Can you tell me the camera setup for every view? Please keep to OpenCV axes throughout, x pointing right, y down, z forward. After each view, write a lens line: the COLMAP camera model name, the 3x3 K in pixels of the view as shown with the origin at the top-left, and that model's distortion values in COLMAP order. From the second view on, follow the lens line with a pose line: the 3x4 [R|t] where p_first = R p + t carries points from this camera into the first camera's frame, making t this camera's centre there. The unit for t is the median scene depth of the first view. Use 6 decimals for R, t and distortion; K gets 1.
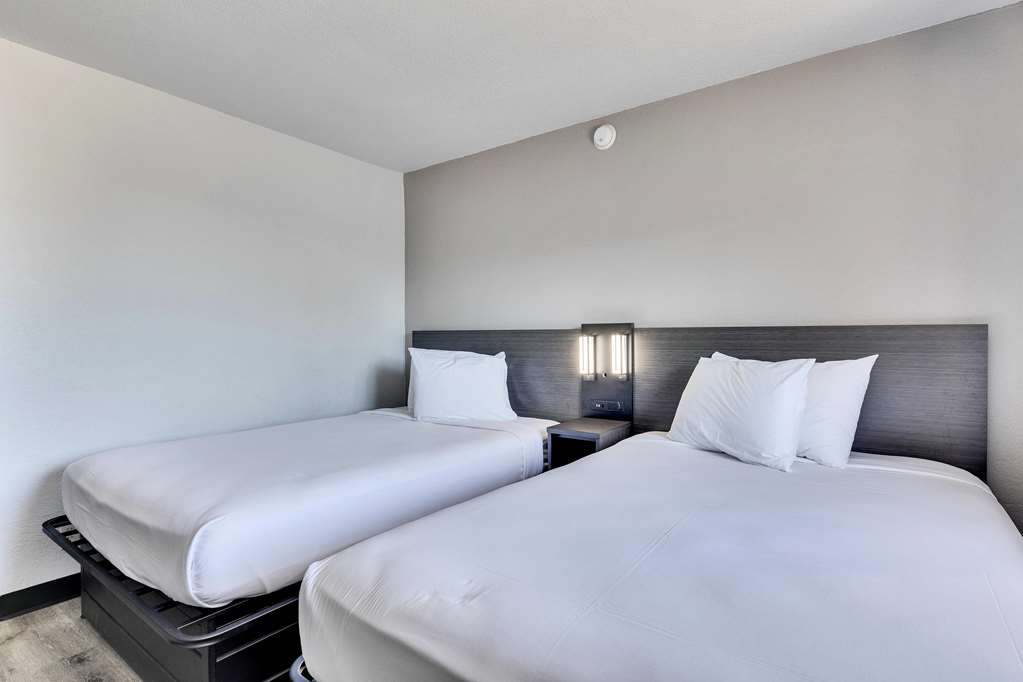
lens RADIAL K [[504.9, 0, 511.5], [0, 504.9, 341.0], [0, 0, 1]] dist [0.001789, 0.000332]
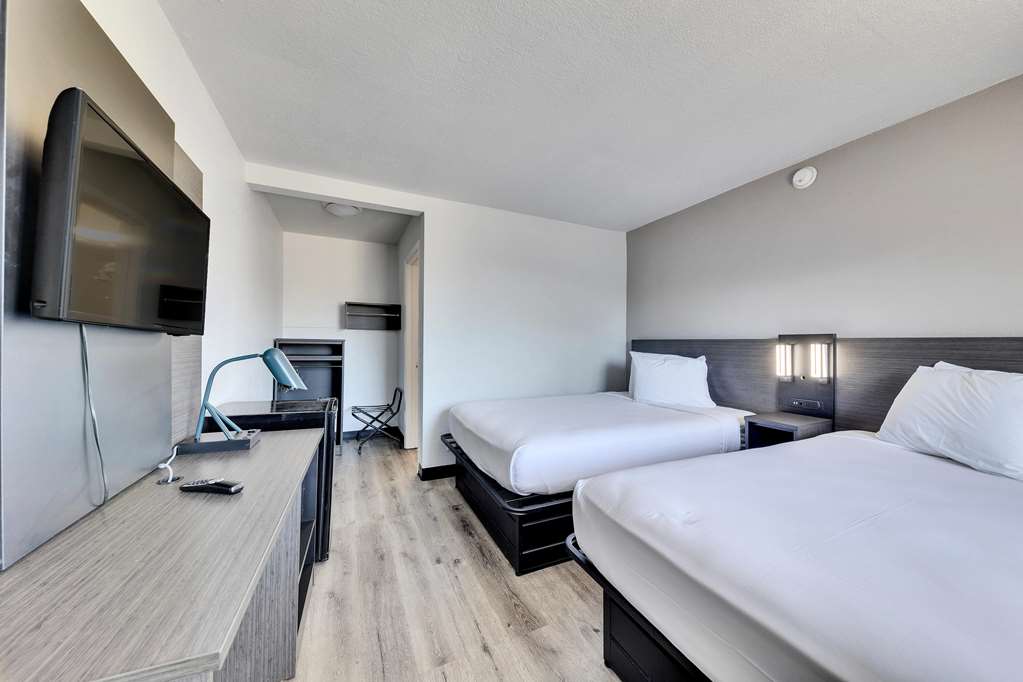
lens RADIAL K [[345.9, 0, 513.3], [0, 345.9, 342.8], [0, 0, 1]] dist [0.011367, -0.004951]
pose [[0.874599, 0.008229, -0.484778, -0.016241], [-0.013414, 0.999884, -0.007227, 0.000151], [0.484662, 0.012824, 0.874607, -0.050152]]
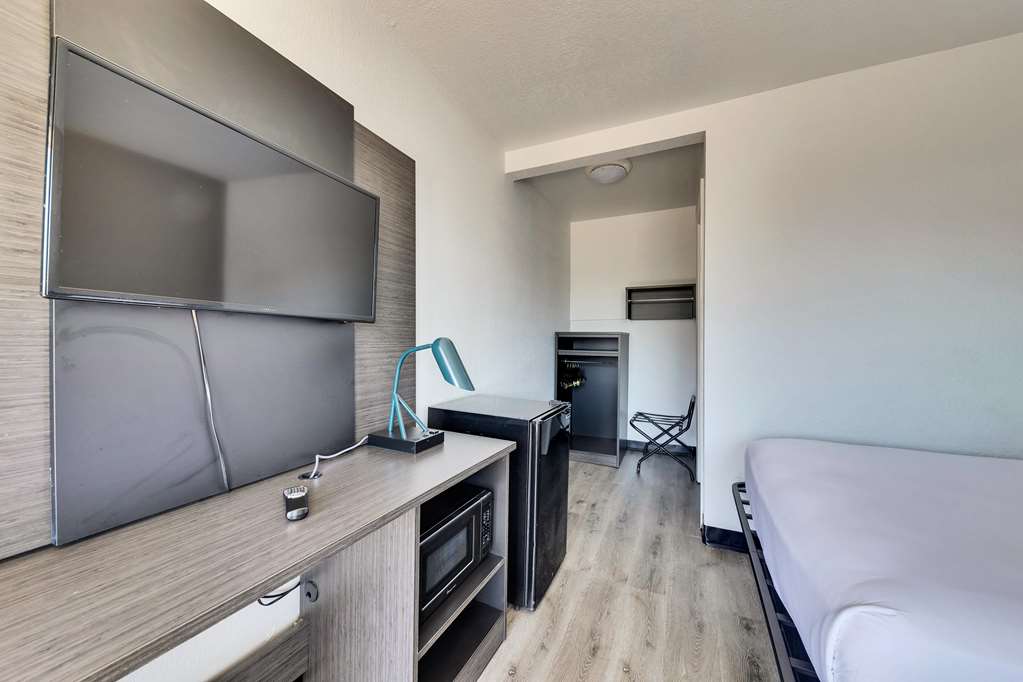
lens RADIAL K [[373.3, 0, 513.0], [0, 373.3, 339.4], [0, 0, 1]] dist [0.000596, 0.000021]
pose [[0.186333, 0.007310, -0.982459, -0.121264], [-0.008670, 0.999946, 0.005796, 0.009970], [0.982448, 0.007438, 0.186387, 0.261064]]
